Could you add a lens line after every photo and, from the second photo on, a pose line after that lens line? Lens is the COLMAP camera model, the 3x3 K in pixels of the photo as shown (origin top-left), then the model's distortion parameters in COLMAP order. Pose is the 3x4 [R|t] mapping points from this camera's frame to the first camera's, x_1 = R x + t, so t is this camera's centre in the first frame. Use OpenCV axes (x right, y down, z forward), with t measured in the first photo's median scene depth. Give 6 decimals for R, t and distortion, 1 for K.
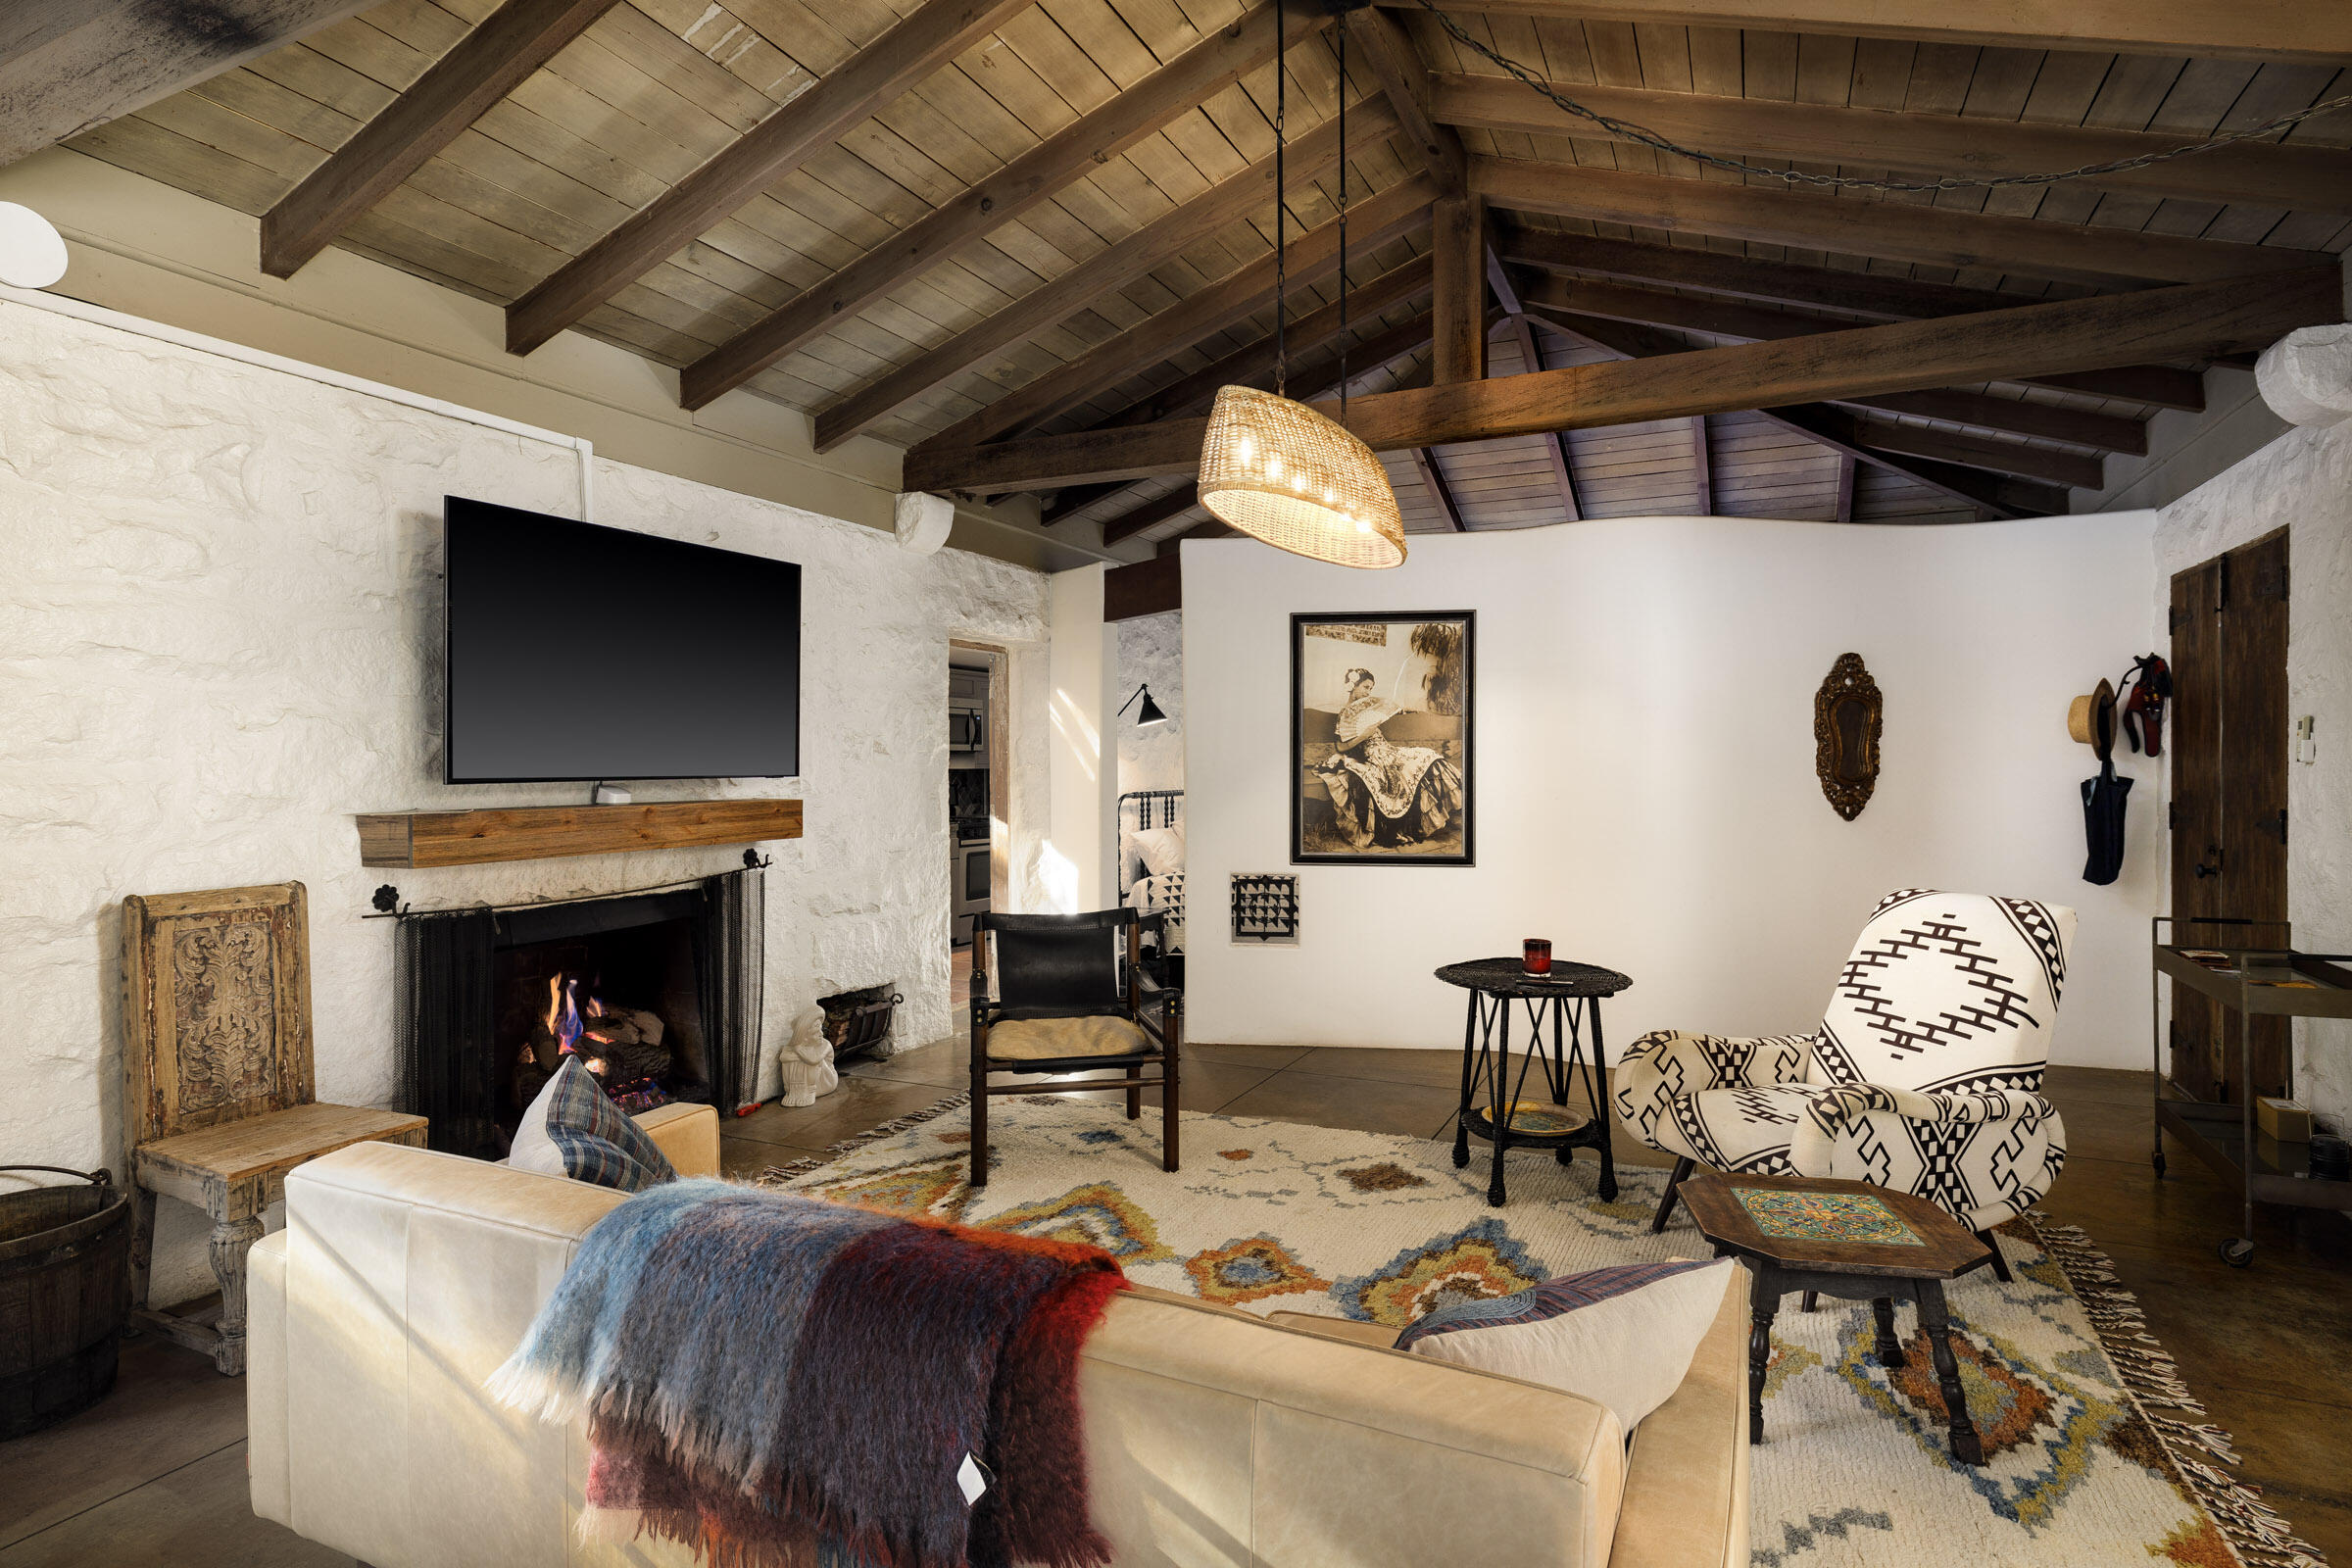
lens RADIAL K [[1227.8, 0, 1169.8], [0, 1227.8, 774.4], [0, 0, 1]] dist [0.002161, 0.000282]
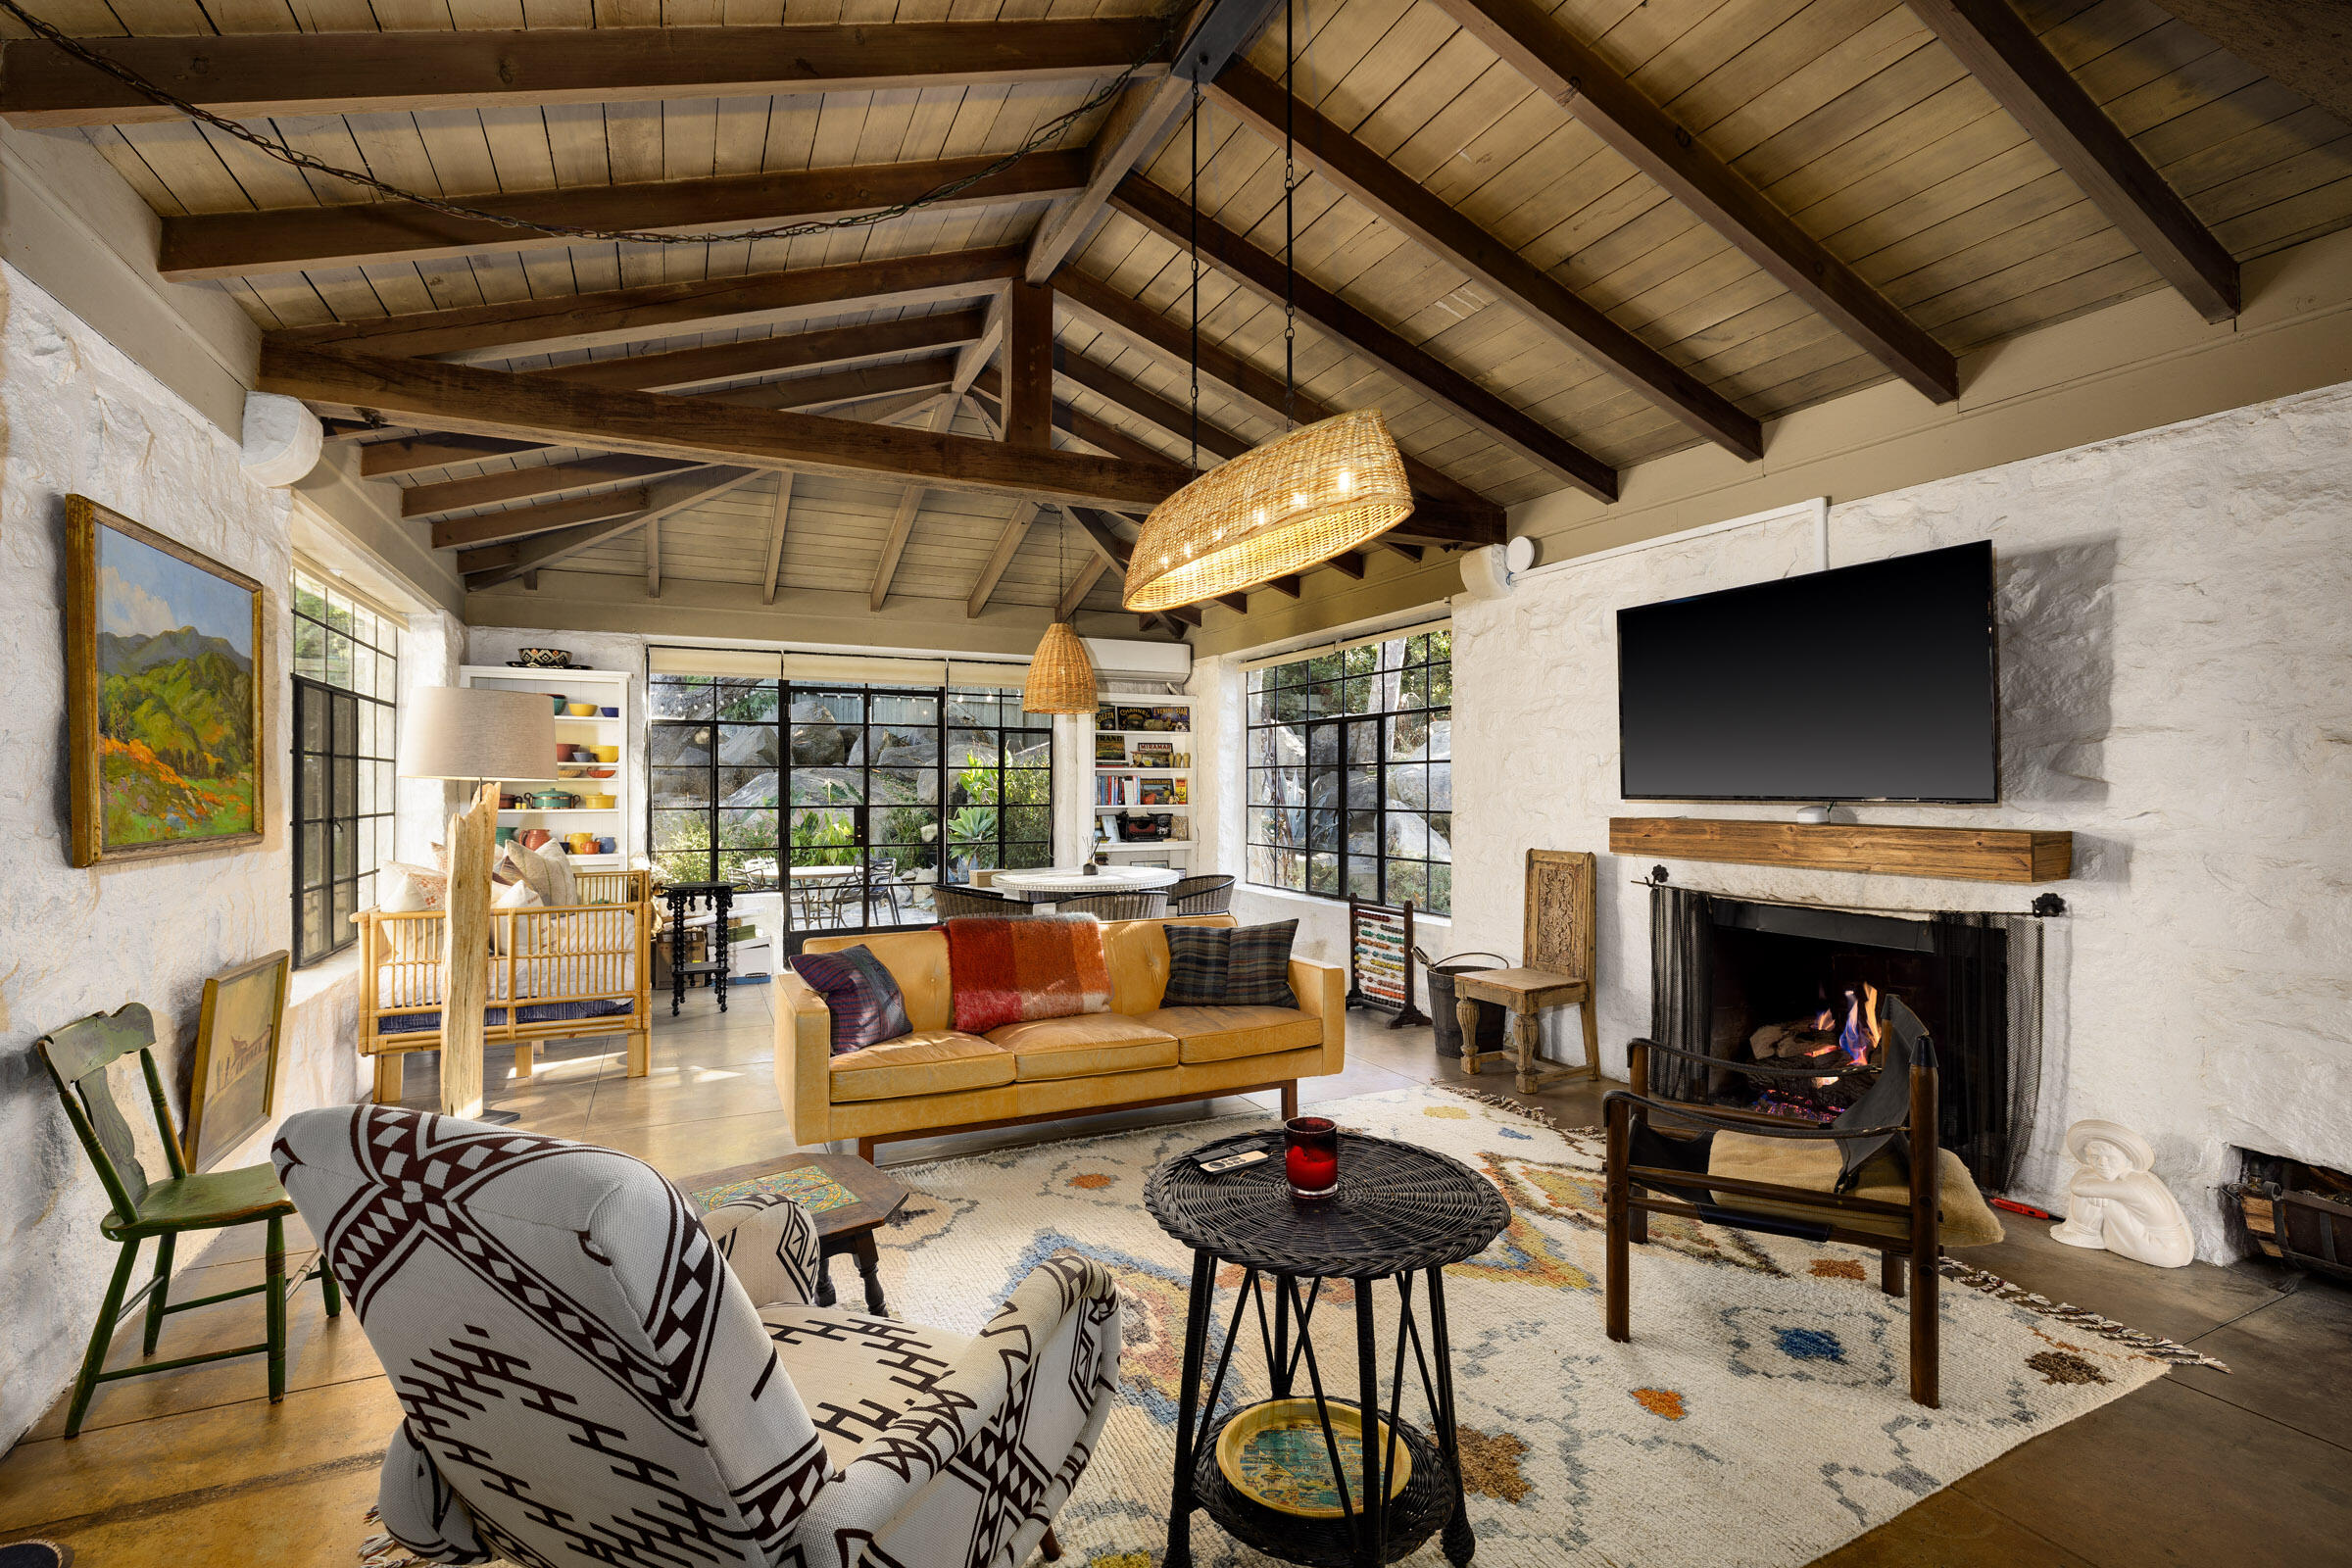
lens RADIAL K [[1056.7, 0, 1187.3], [0, 1056.7, 784.6], [0, 0, 1]] dist [0.000399, -0.000061]
pose [[-0.621877, 0.001358, -0.783114, 0.691660], [-0.006669, 0.999953, 0.007030, -0.014537], [0.783087, 0.009594, -0.621839, 1.243884]]
